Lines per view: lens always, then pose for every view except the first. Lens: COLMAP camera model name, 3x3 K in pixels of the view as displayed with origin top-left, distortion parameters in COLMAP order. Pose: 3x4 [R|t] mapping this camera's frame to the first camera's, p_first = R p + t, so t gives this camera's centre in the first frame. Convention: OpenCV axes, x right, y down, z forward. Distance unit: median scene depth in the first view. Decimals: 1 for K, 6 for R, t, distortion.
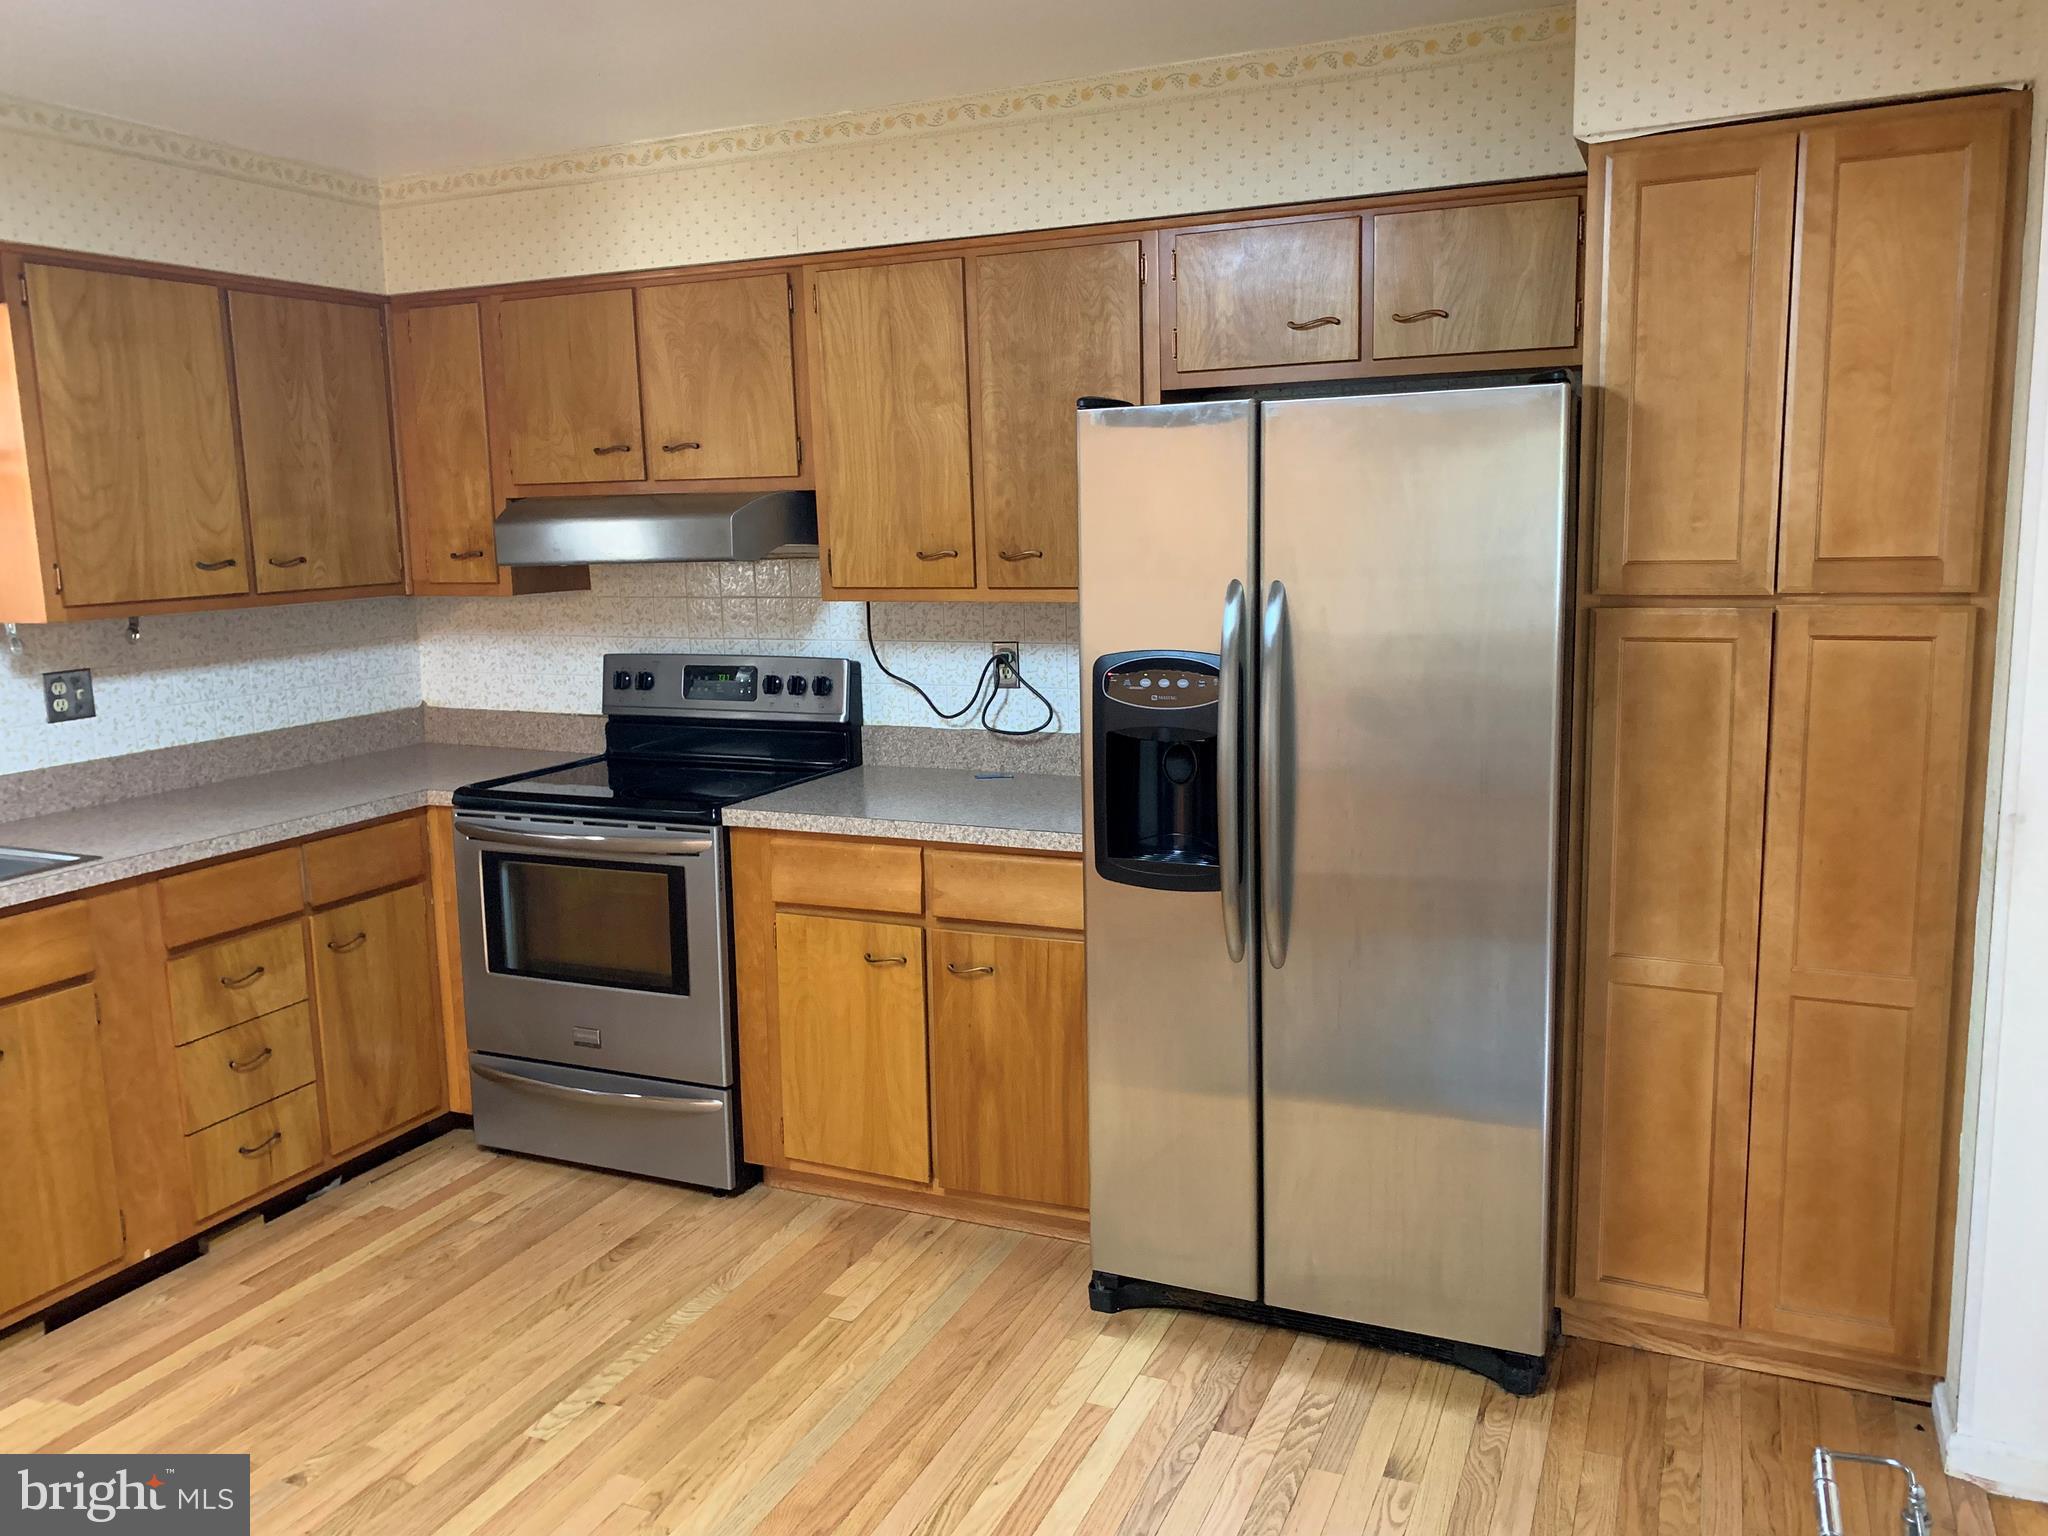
lens RADIAL K [[1564.4, 0, 1007.8], [0, 1564.4, 754.9], [0, 0, 1]] dist [0.047477, -0.072681]
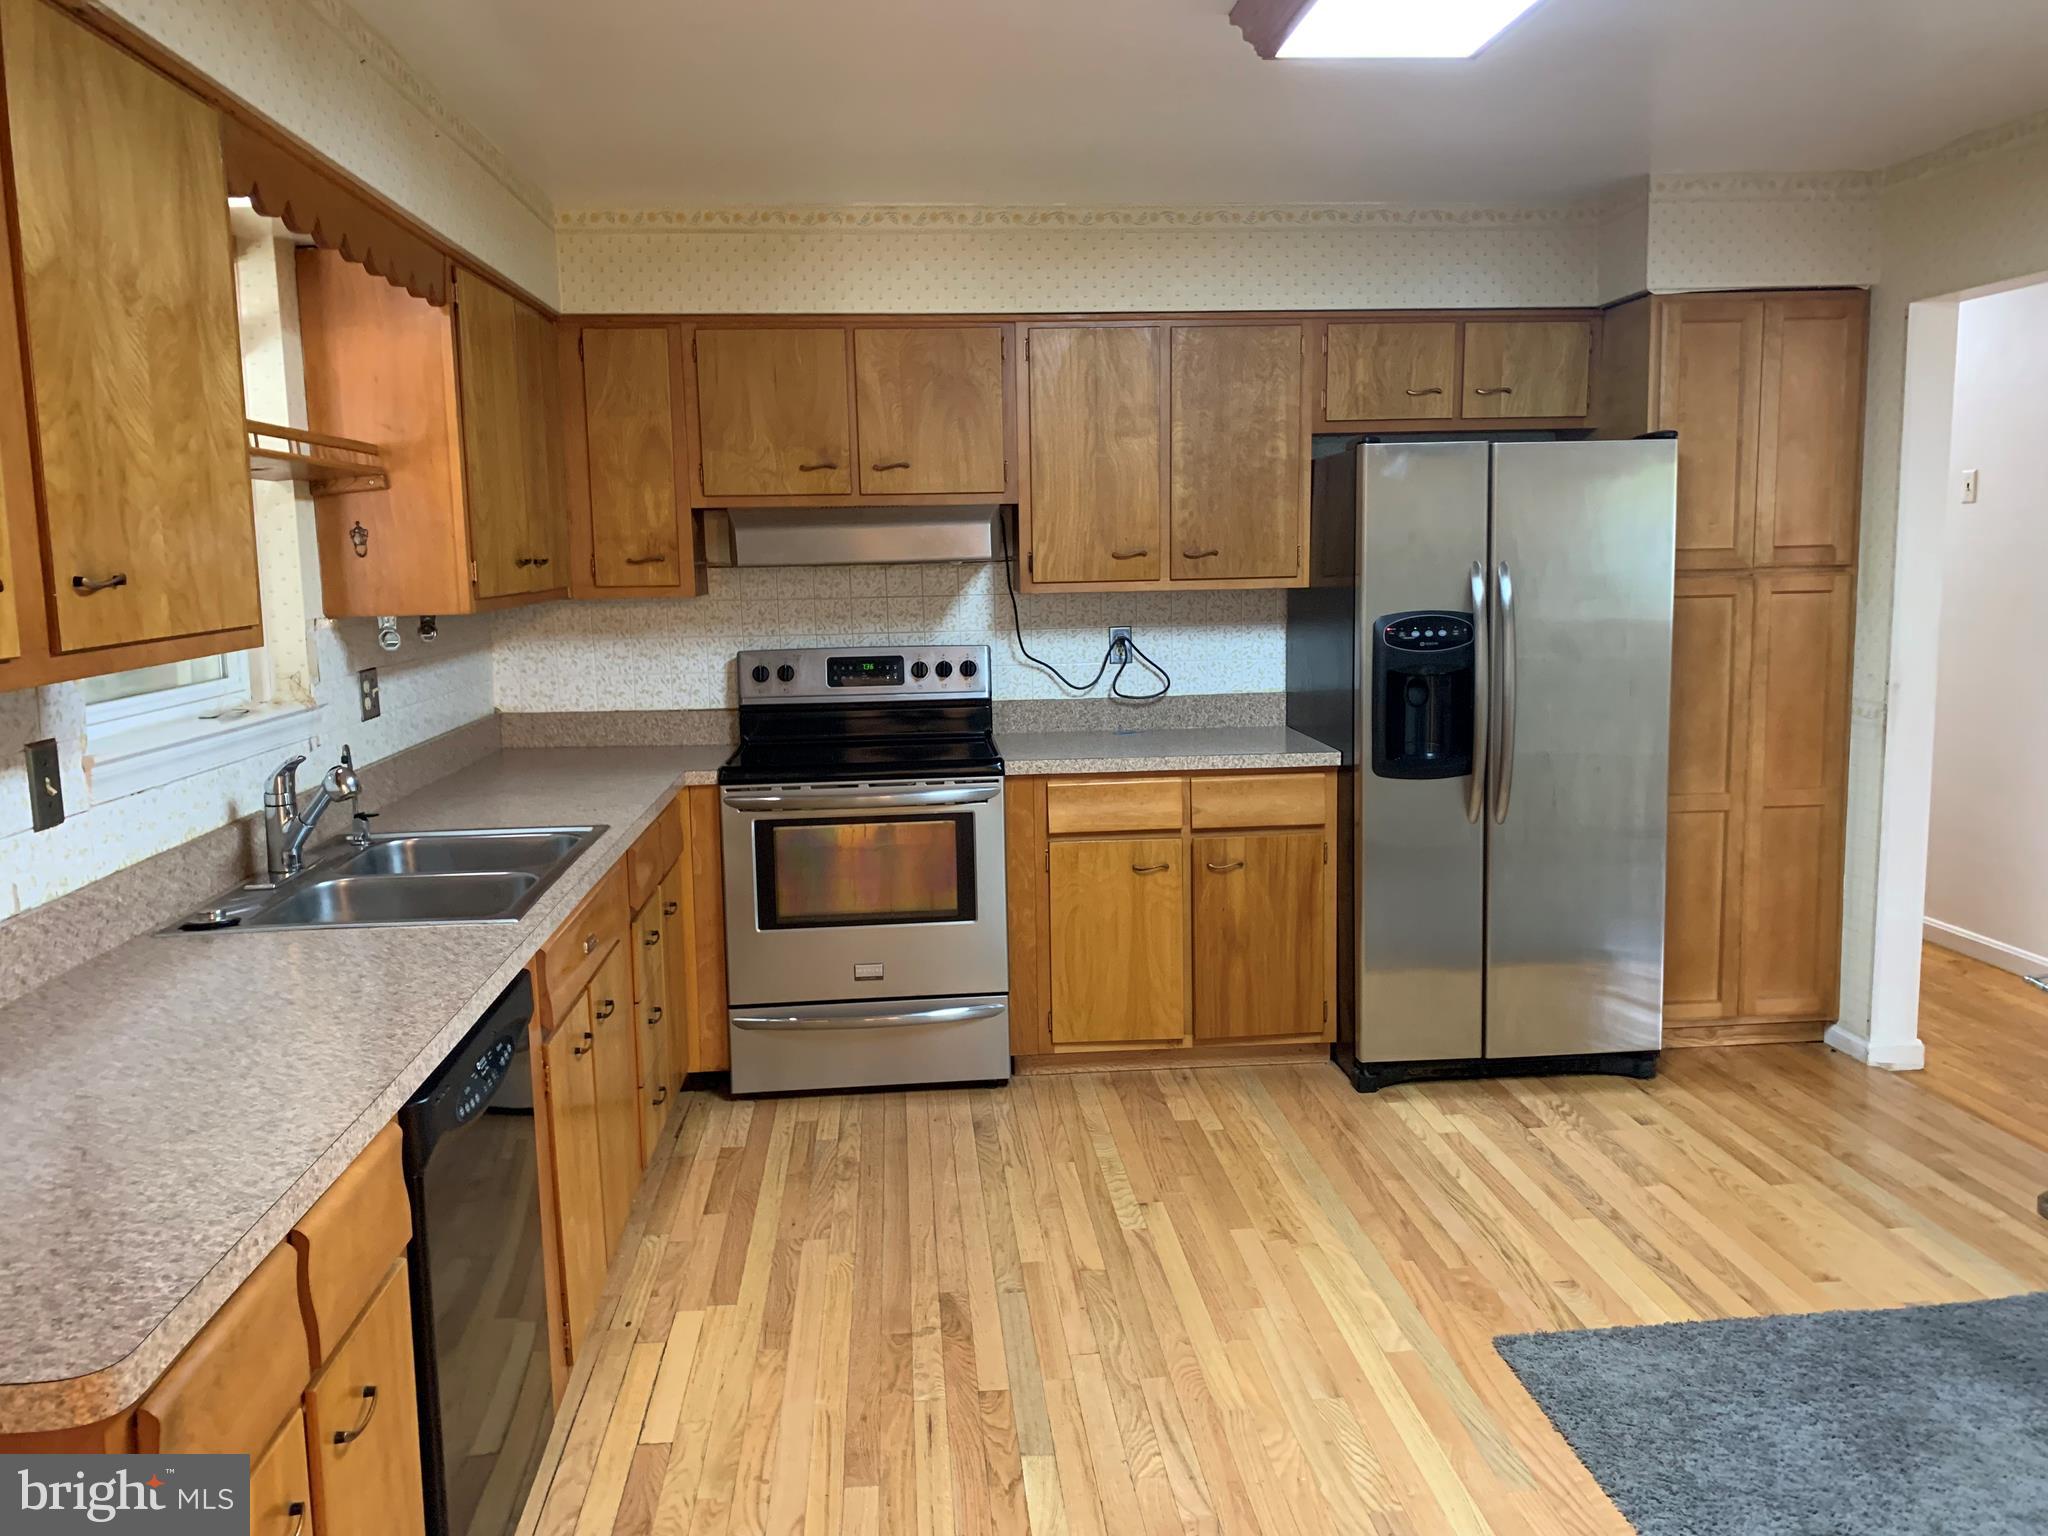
lens RADIAL K [[1557.0, 0, 1020.4], [0, 1557.0, 761.6], [0, 0, 1]] dist [0.084492, -0.190868]
pose [[0.872743, -0.059559, 0.484533, -0.777379], [0.073503, 0.997247, -0.009813, 0.048354], [-0.482614, 0.044179, 0.874718, -0.067497]]
